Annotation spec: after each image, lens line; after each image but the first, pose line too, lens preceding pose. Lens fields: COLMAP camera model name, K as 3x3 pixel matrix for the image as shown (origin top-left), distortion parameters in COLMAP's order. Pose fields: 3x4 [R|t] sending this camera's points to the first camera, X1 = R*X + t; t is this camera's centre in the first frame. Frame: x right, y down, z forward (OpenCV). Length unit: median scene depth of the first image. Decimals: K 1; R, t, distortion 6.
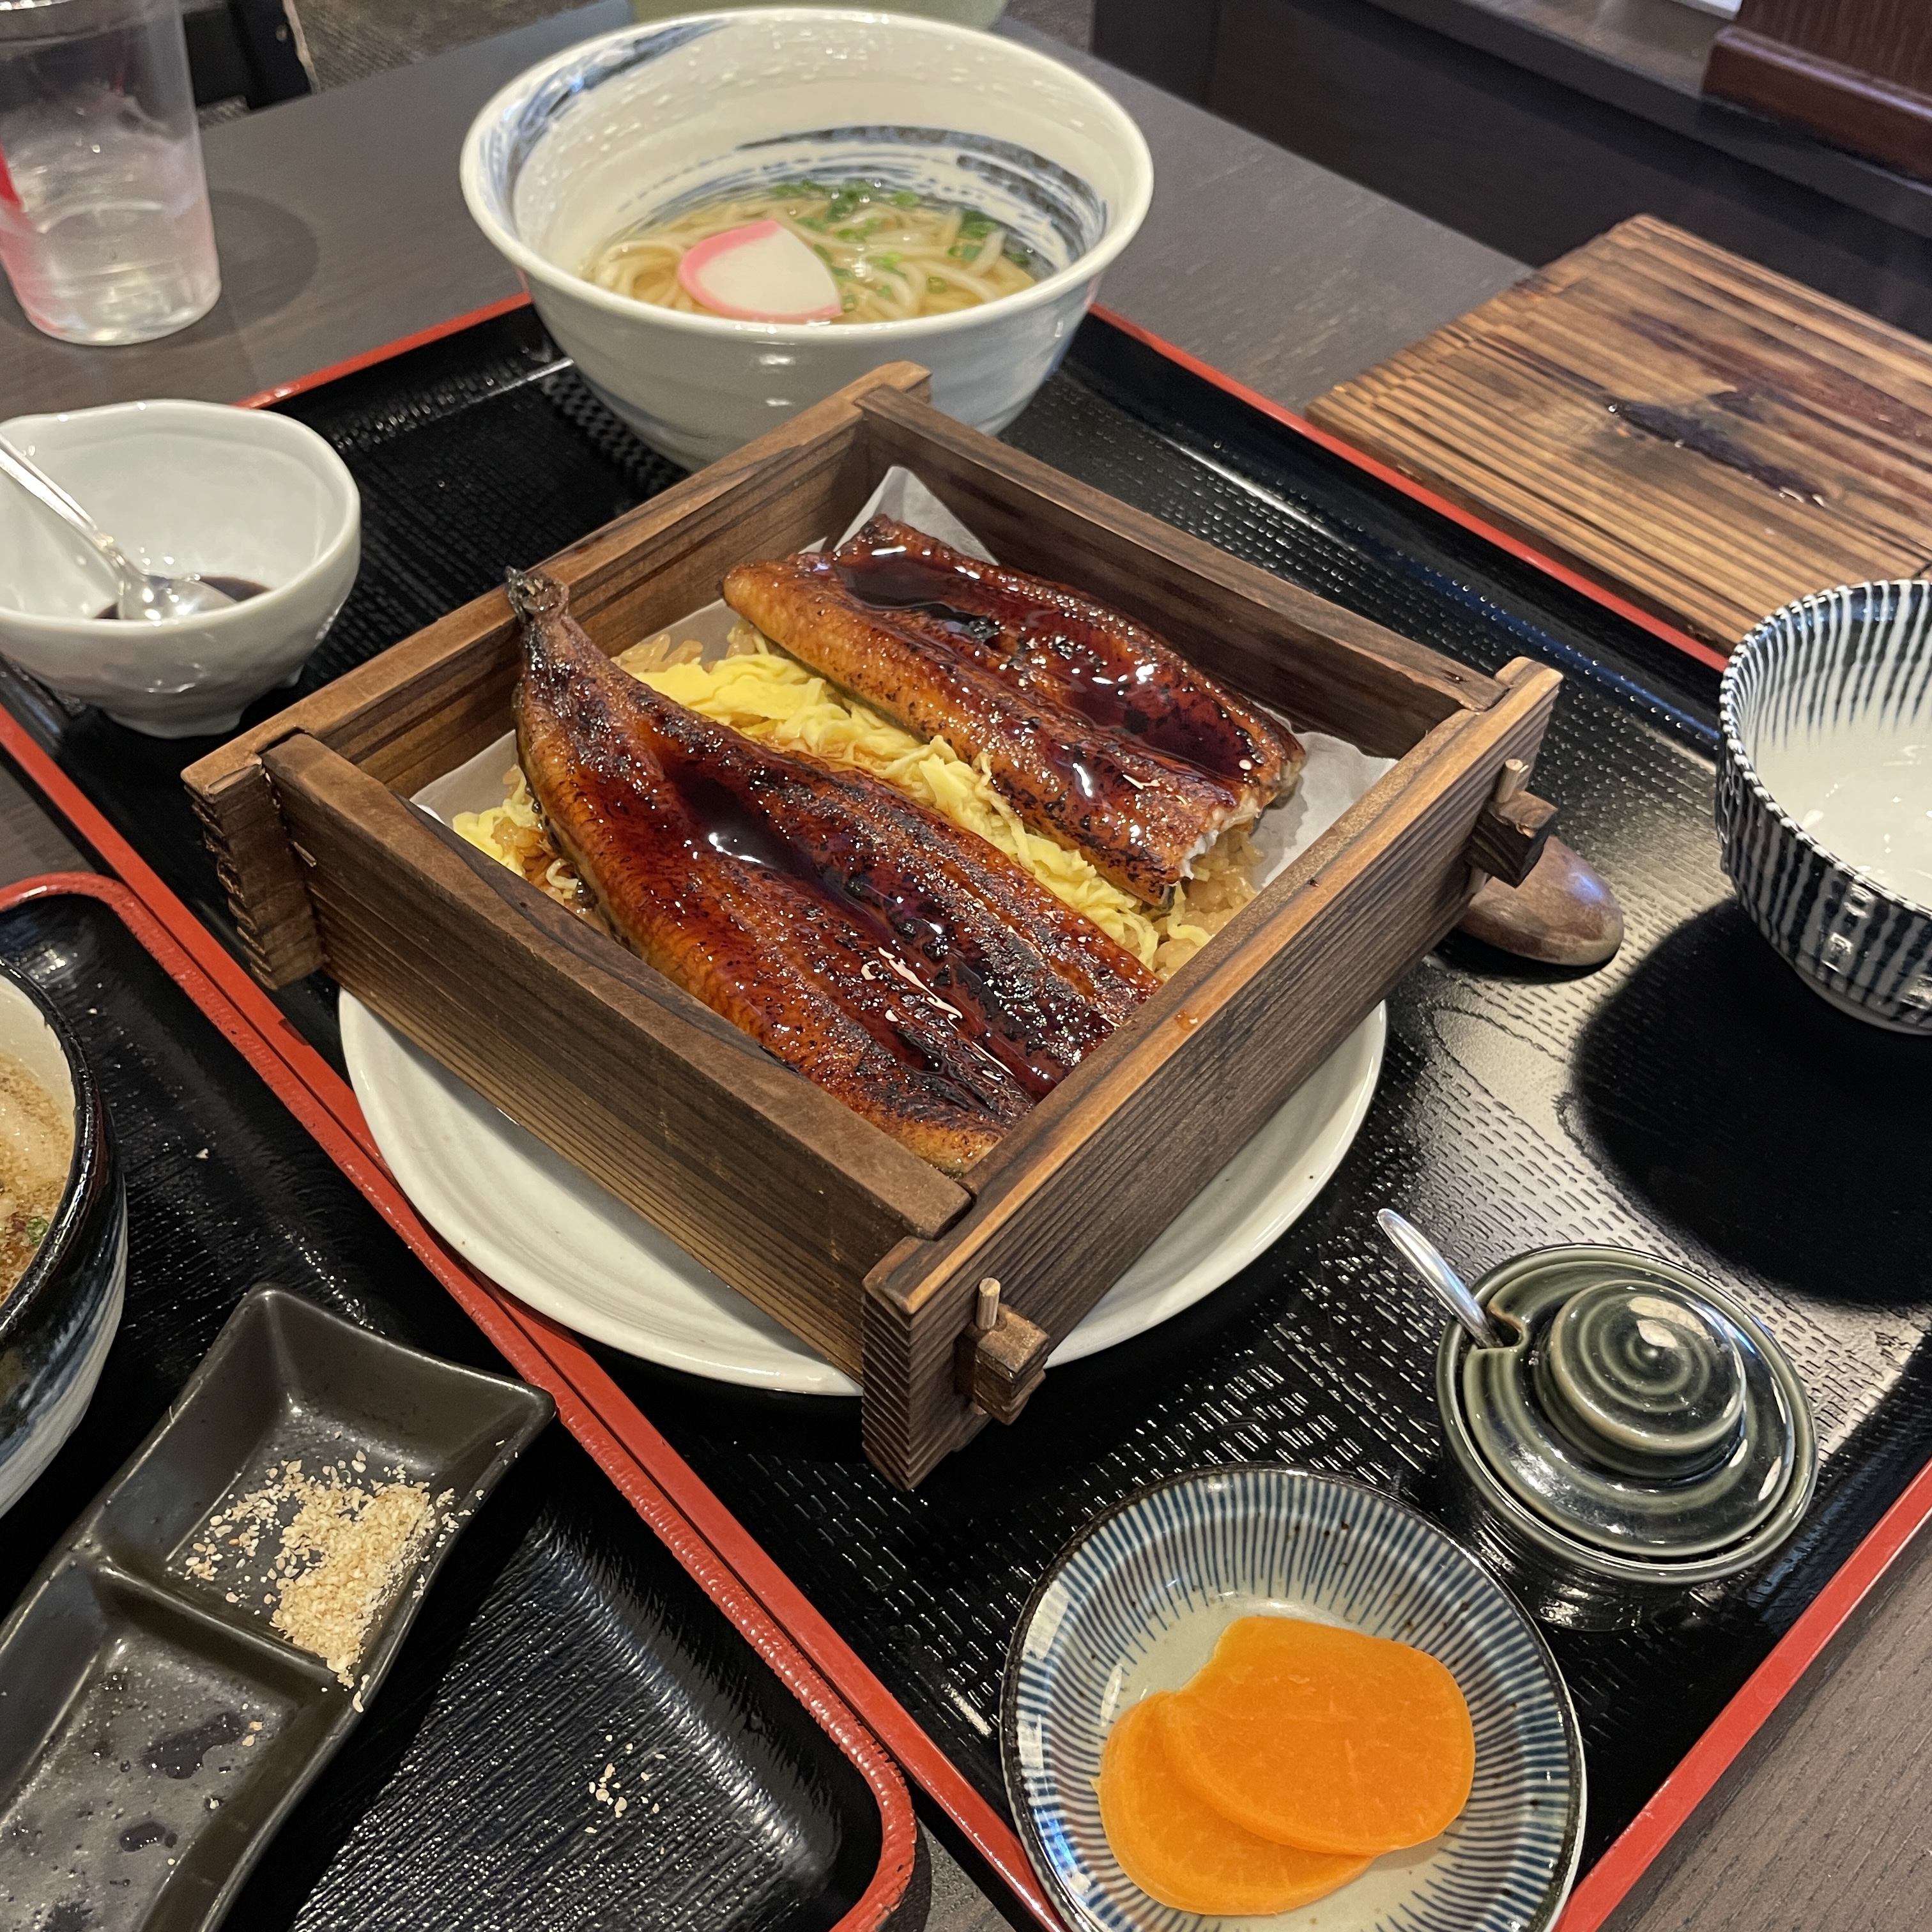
lens RADIAL K [[1920.9, 0, 964.5], [0, 1920.9, 971.0], [0, 0, 1]] dist [0.063734, -0.113344]
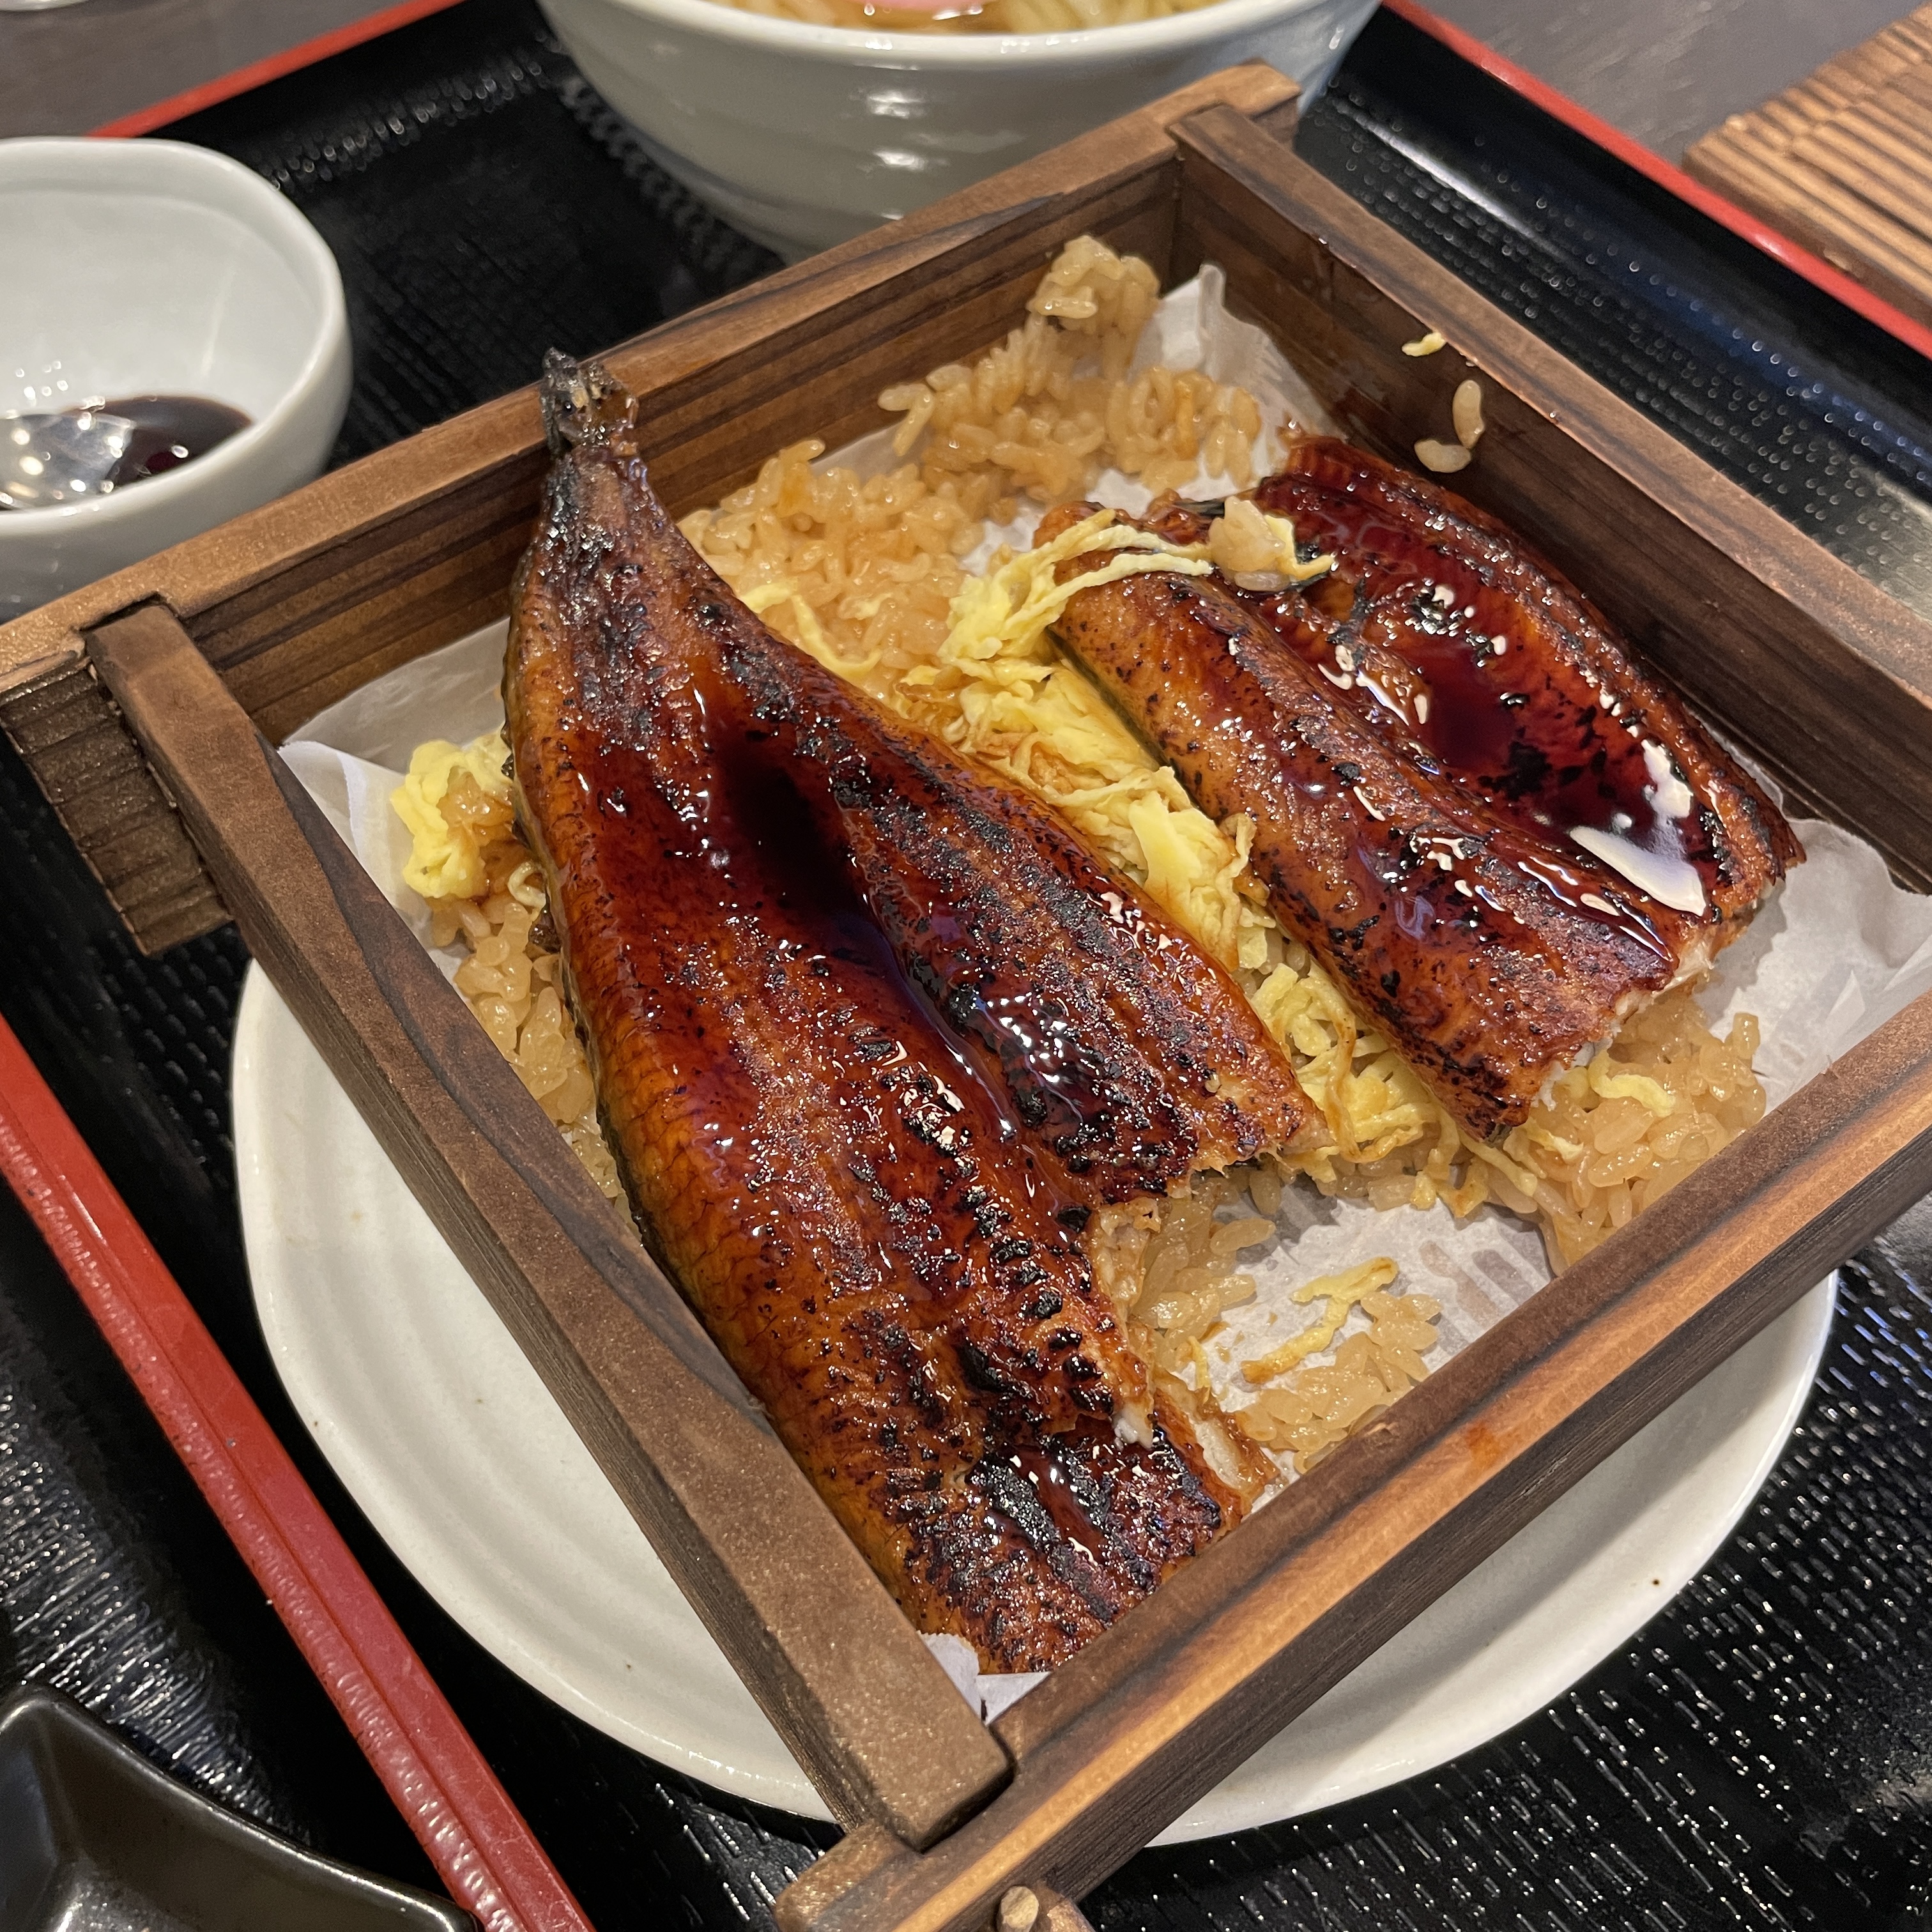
lens RADIAL K [[1916.5, 0, 914.3], [0, 1916.5, 967.3], [0, 0, 1]] dist [0.008120, 0.003885]
pose [[0.967166, 0.189558, -0.169284, 0.021480], [-0.158795, 0.970797, 0.179824, -0.153748], [0.198427, -0.147038, 0.969023, 0.411391]]
